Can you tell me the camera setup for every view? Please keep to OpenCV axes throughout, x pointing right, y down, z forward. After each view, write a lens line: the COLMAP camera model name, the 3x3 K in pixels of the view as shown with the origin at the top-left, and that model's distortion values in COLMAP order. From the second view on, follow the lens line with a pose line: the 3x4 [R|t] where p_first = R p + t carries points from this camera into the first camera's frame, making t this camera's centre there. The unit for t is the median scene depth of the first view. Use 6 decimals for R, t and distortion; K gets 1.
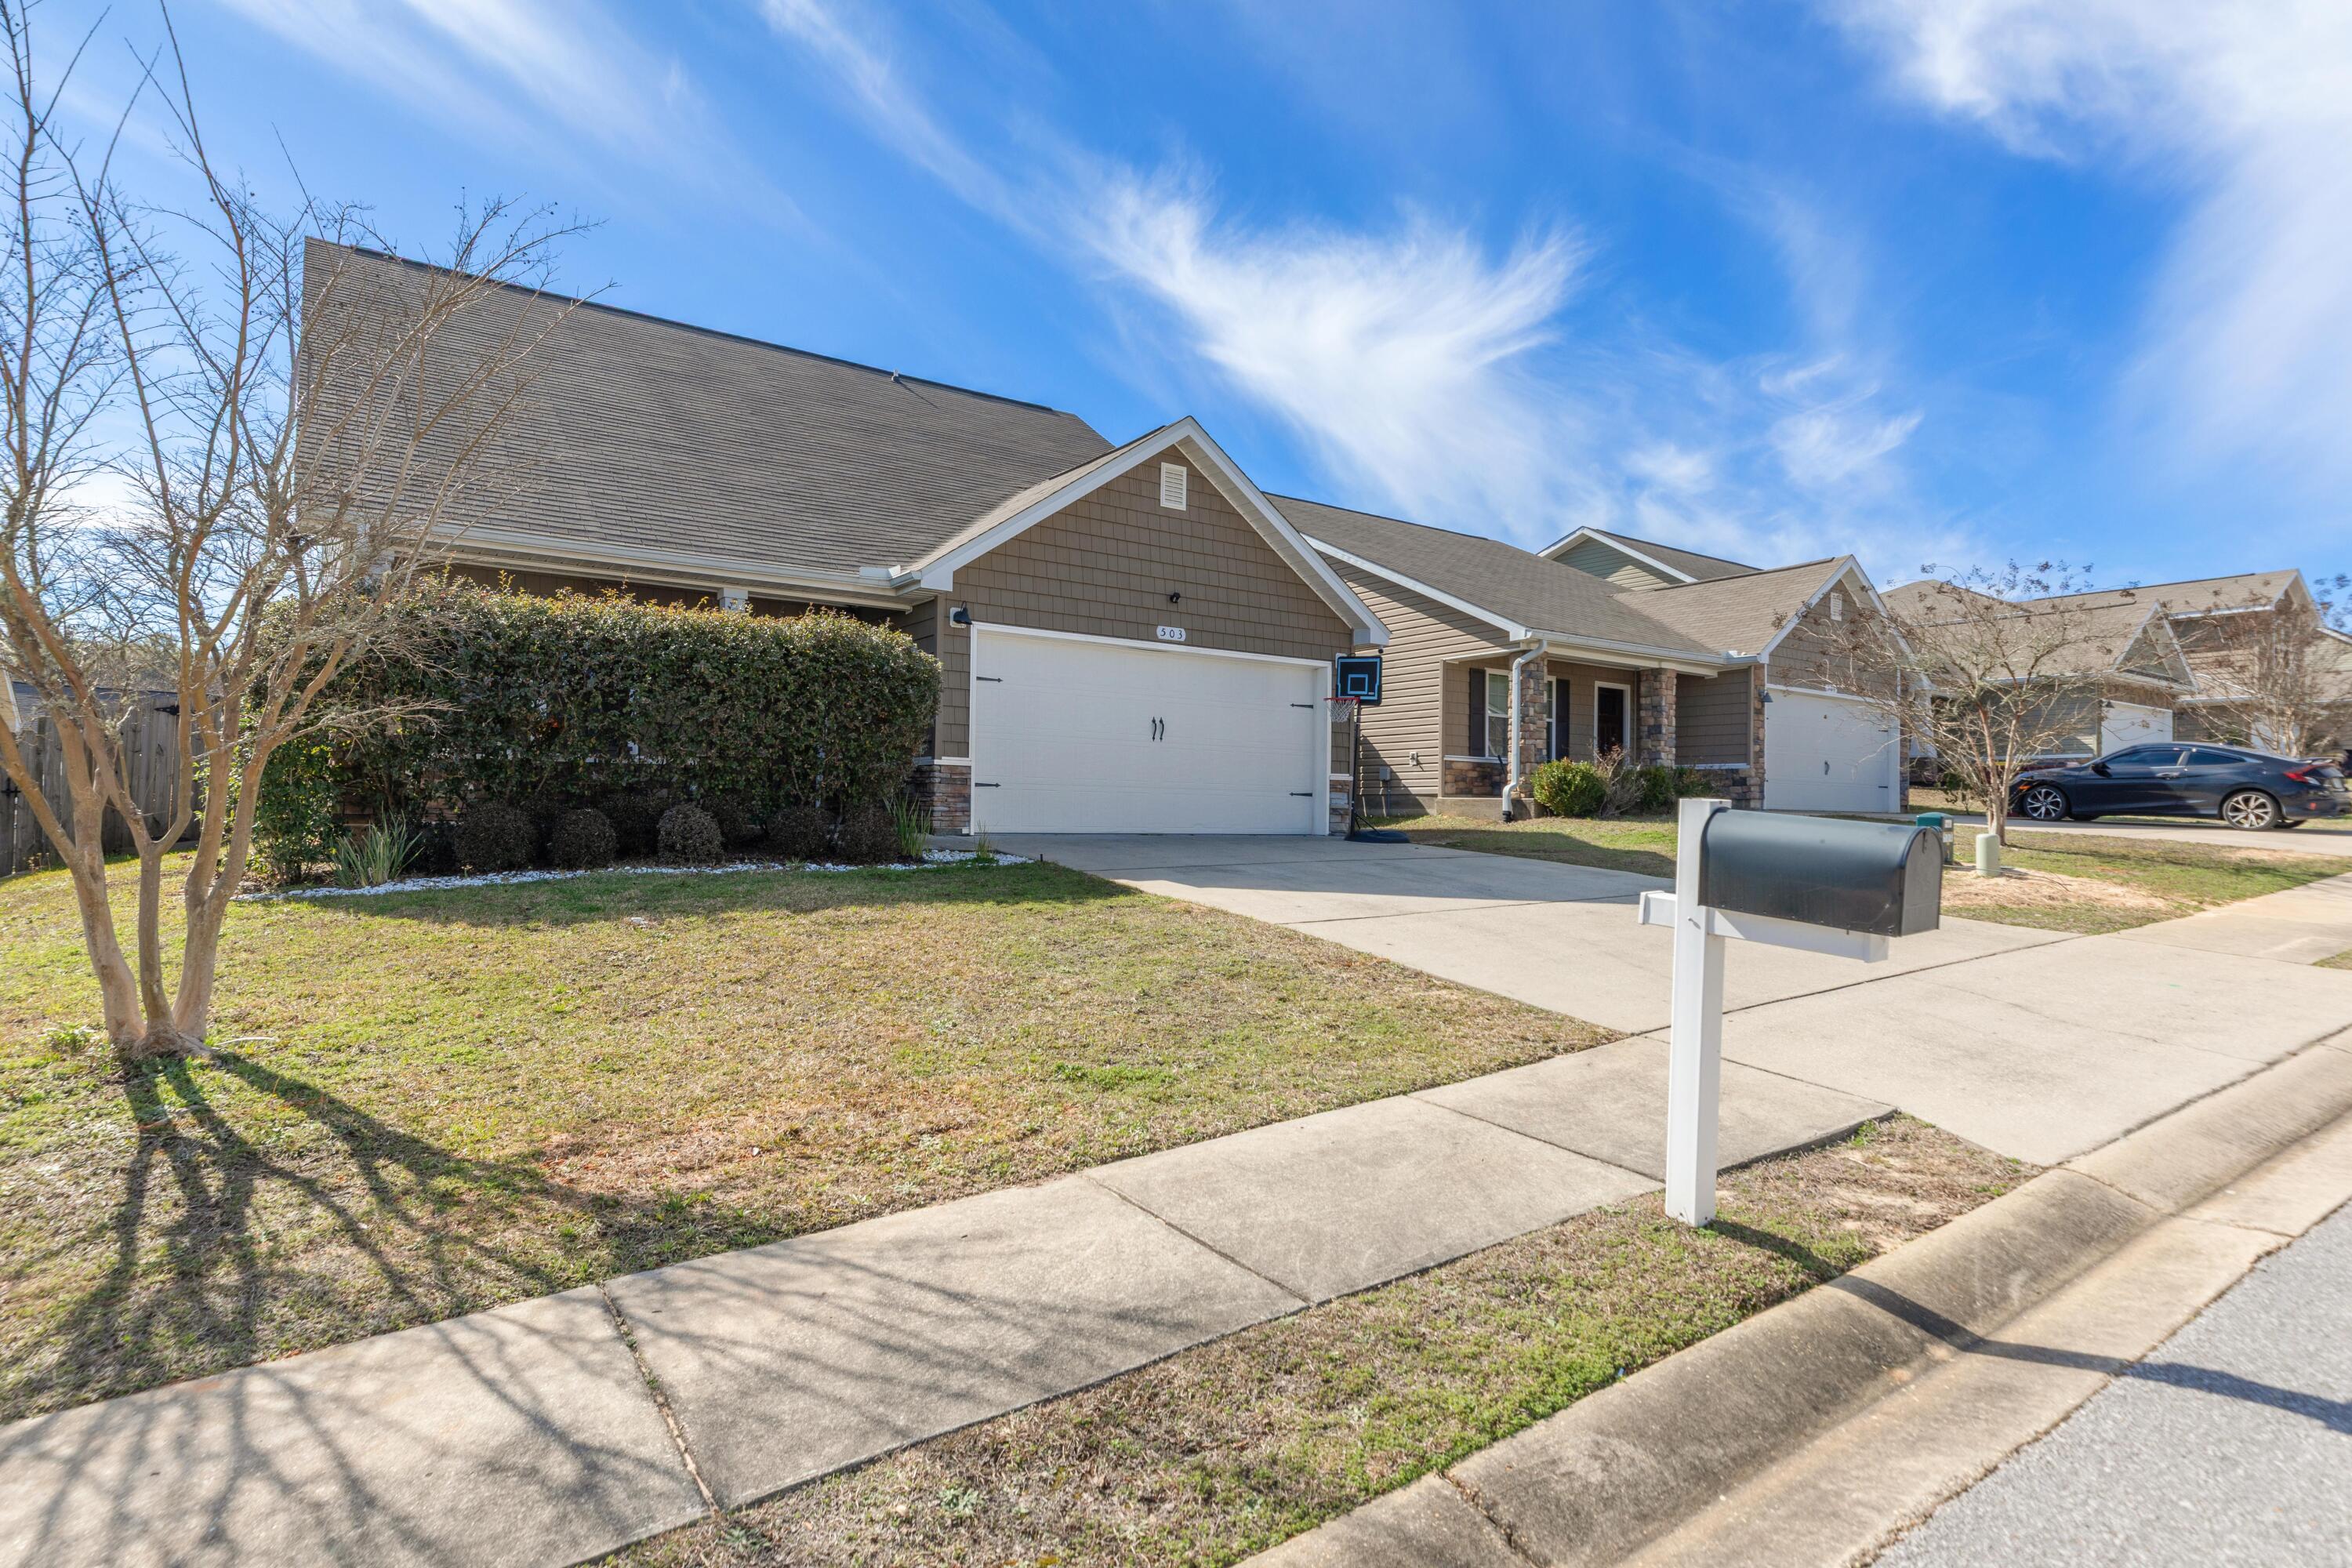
lens RADIAL K [[1220.6, 0, 1185.1], [0, 1220.6, 785.5], [0, 0, 1]] dist [-0.003047, -0.000302]
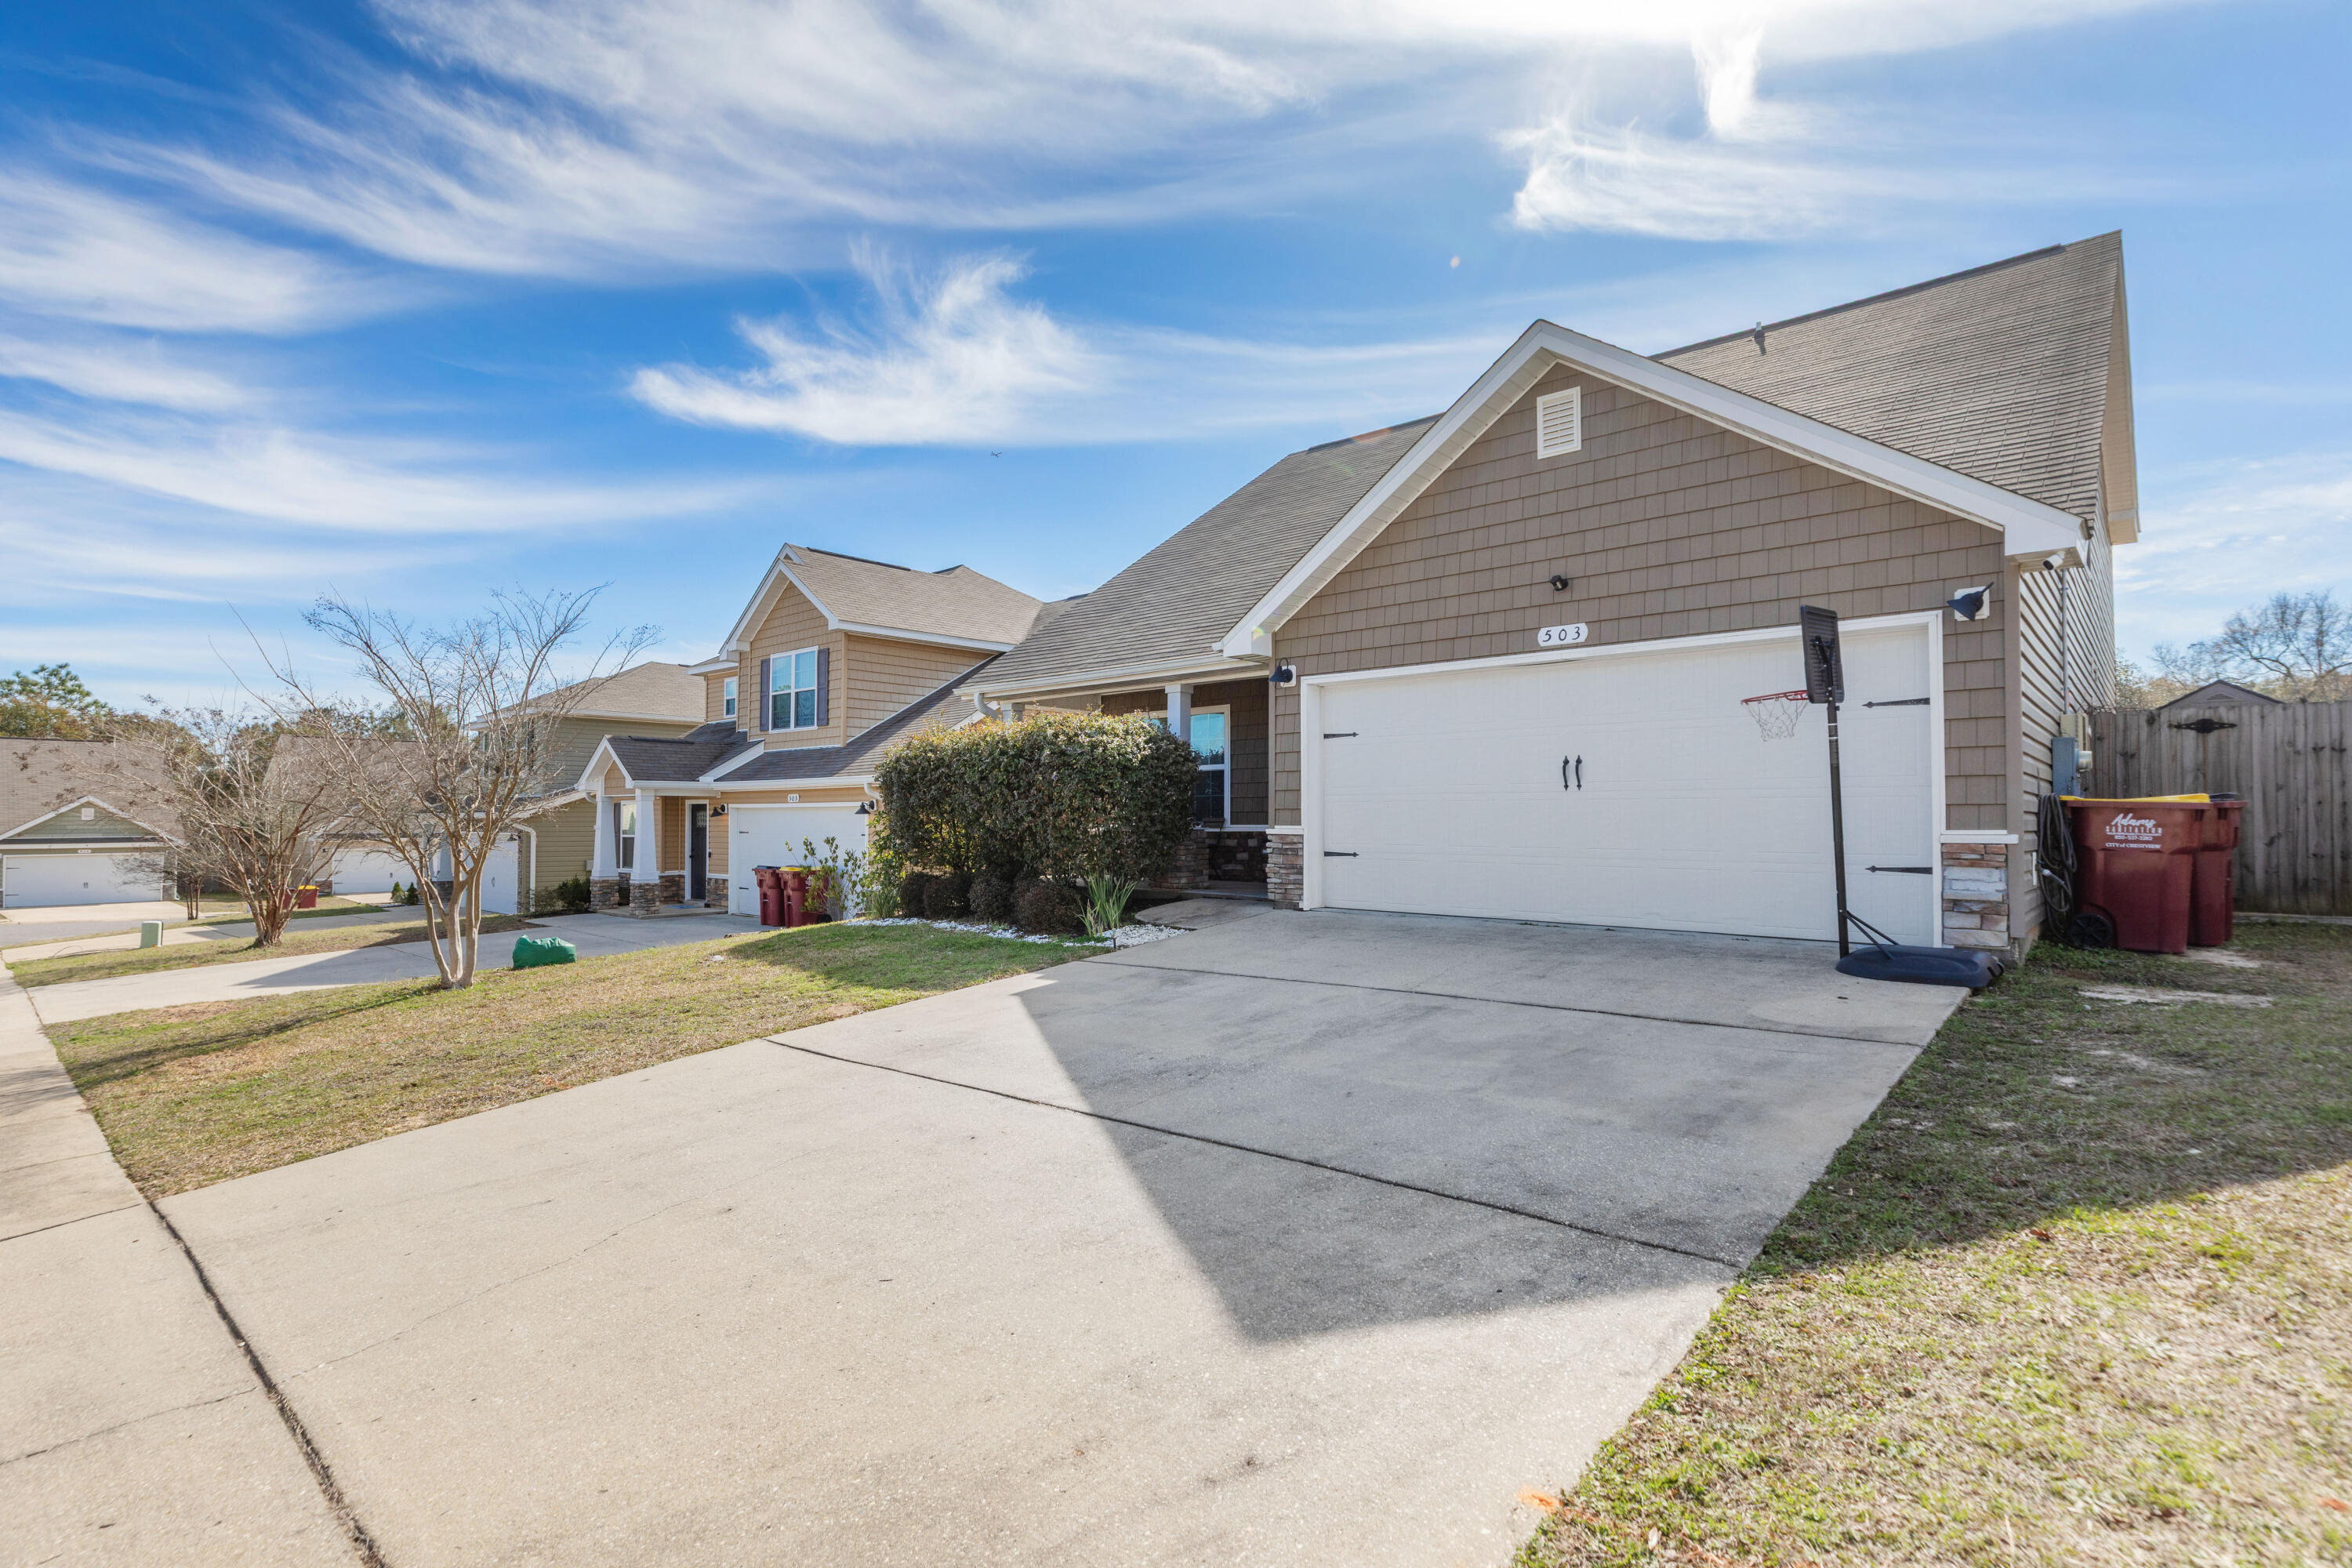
lens RADIAL K [[1133.5, 0, 1181.2], [0, 1133.5, 783.3], [0, 0, 1]] dist [0.001862, 0.000287]
pose [[0.206534, -0.042096, -0.977533, 0.555006], [0.026786, 0.998943, -0.037358, -0.021636], [0.978073, -0.018468, 0.207444, 0.637799]]
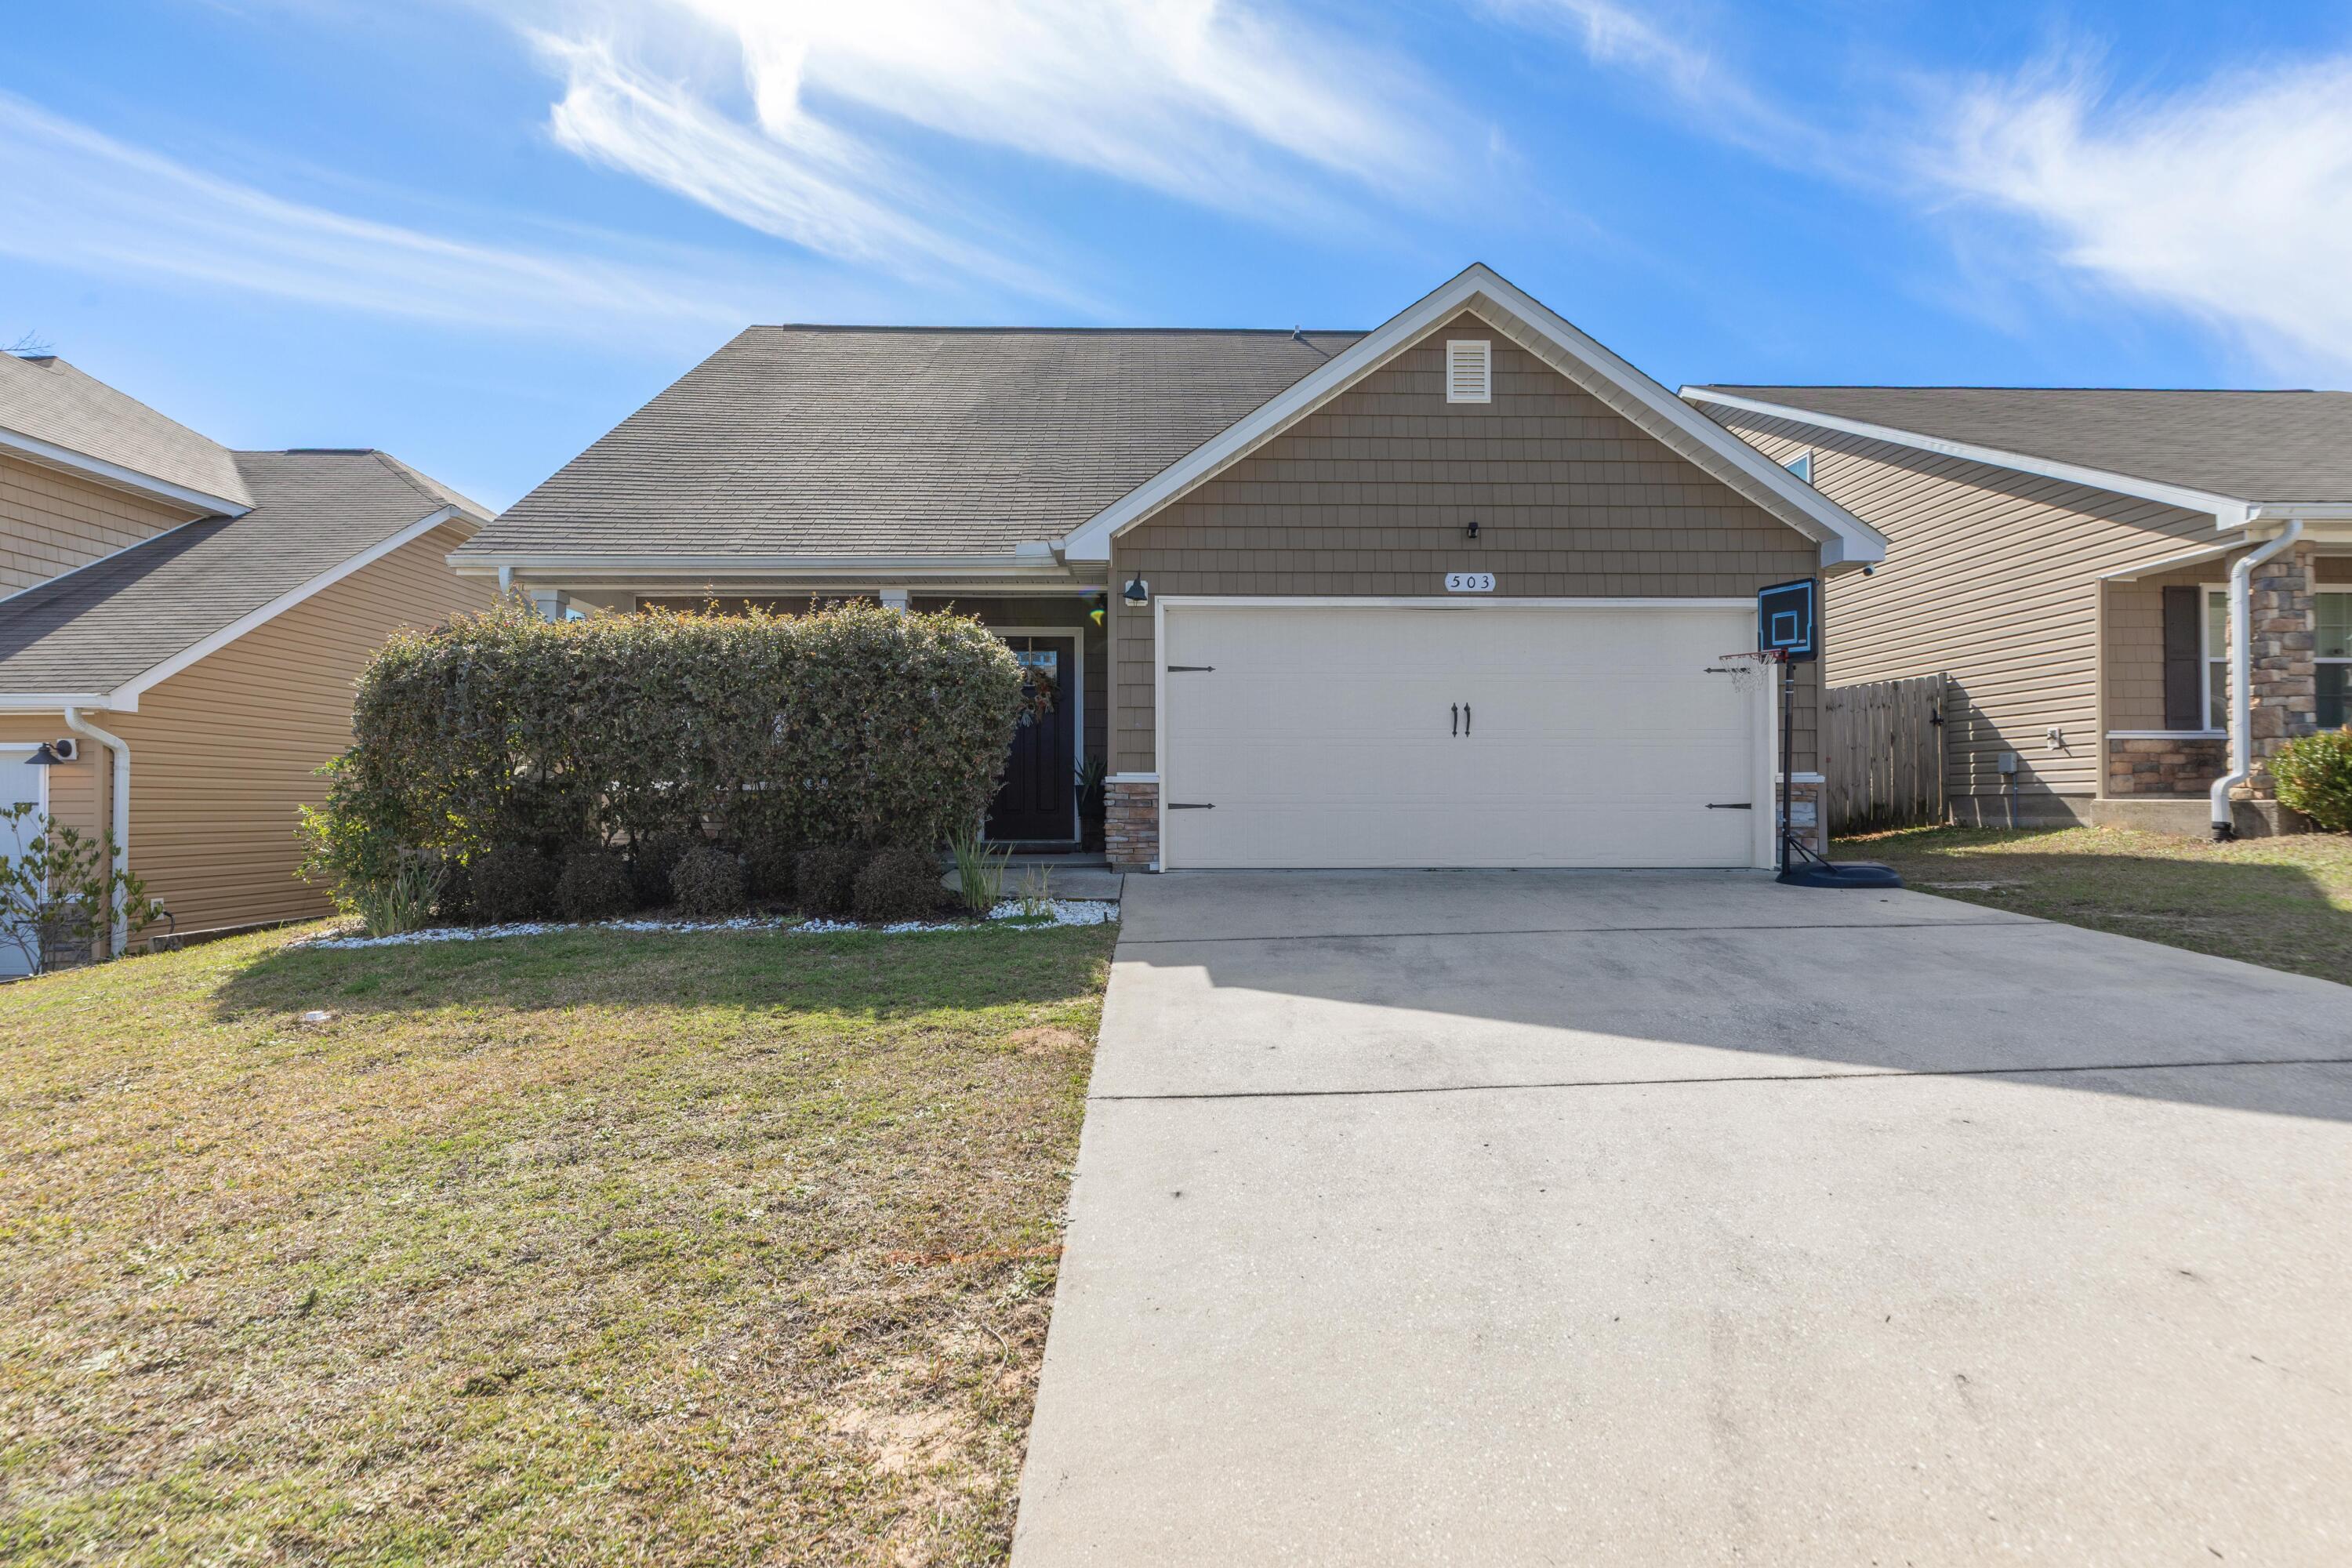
lens RADIAL K [[1179.4, 0, 1164.1], [0, 1179.4, 787.4], [0, 0, 1]] dist [-0.000094, -0.001302]
pose [[0.829318, -0.024233, -0.558252, 0.212086], [0.026256, 0.999646, -0.004389, -0.008452], [0.558160, -0.011017, 0.829660, 0.332142]]
